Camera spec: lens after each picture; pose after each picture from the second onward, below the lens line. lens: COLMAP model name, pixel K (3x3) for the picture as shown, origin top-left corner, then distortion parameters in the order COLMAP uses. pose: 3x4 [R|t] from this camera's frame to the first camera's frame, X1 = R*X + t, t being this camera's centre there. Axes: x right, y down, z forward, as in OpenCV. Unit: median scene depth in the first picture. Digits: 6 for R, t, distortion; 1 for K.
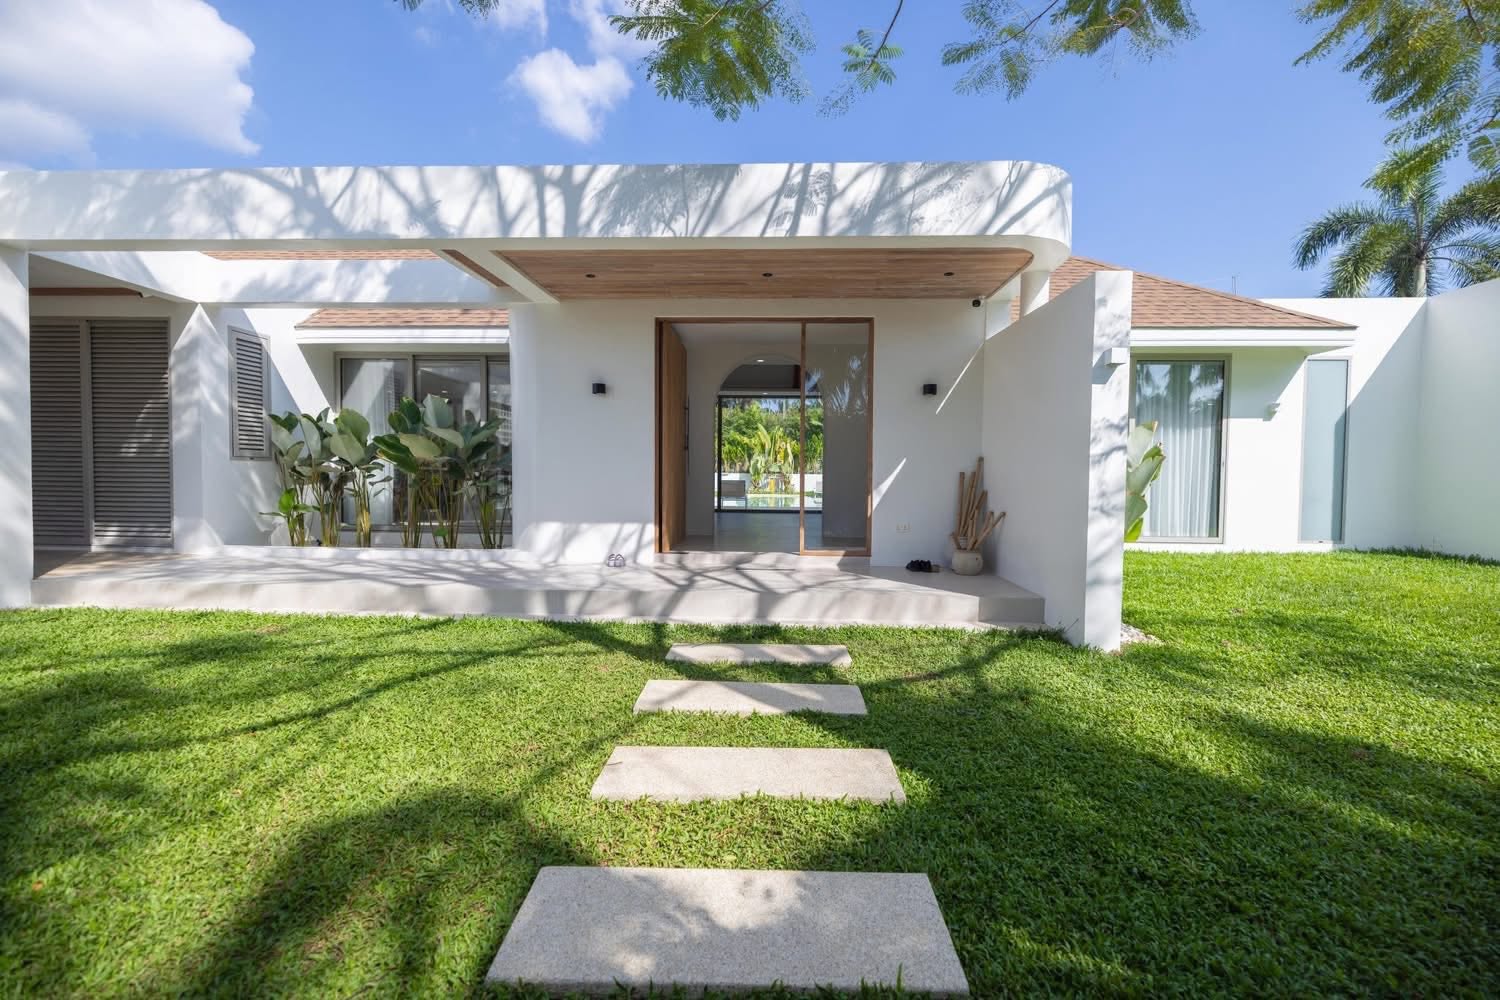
lens RADIAL K [[636.2, 0, 739.2], [0, 636.2, 495.9], [0, 0, 1]] dist [-0.000429, -0.000310]
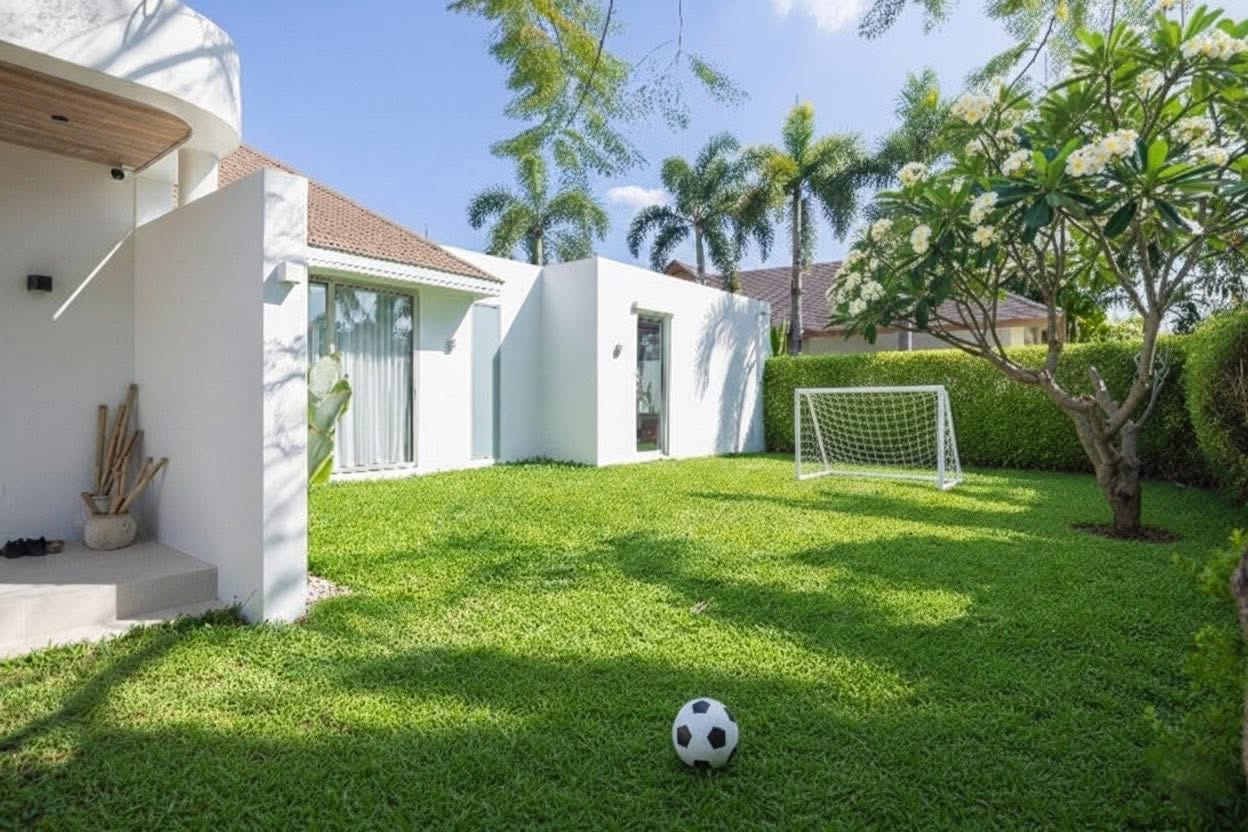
lens RADIAL K [[529.3, 0, 615.0], [0, 529.3, 412.6], [0, 0, 1]] dist [-0.000429, -0.000310]
pose [[0.588438, -0.049534, 0.807024, 0.242209], [0.021325, 0.998725, 0.045751, -0.050918], [-0.808261, -0.009711, 0.588744, 0.204618]]
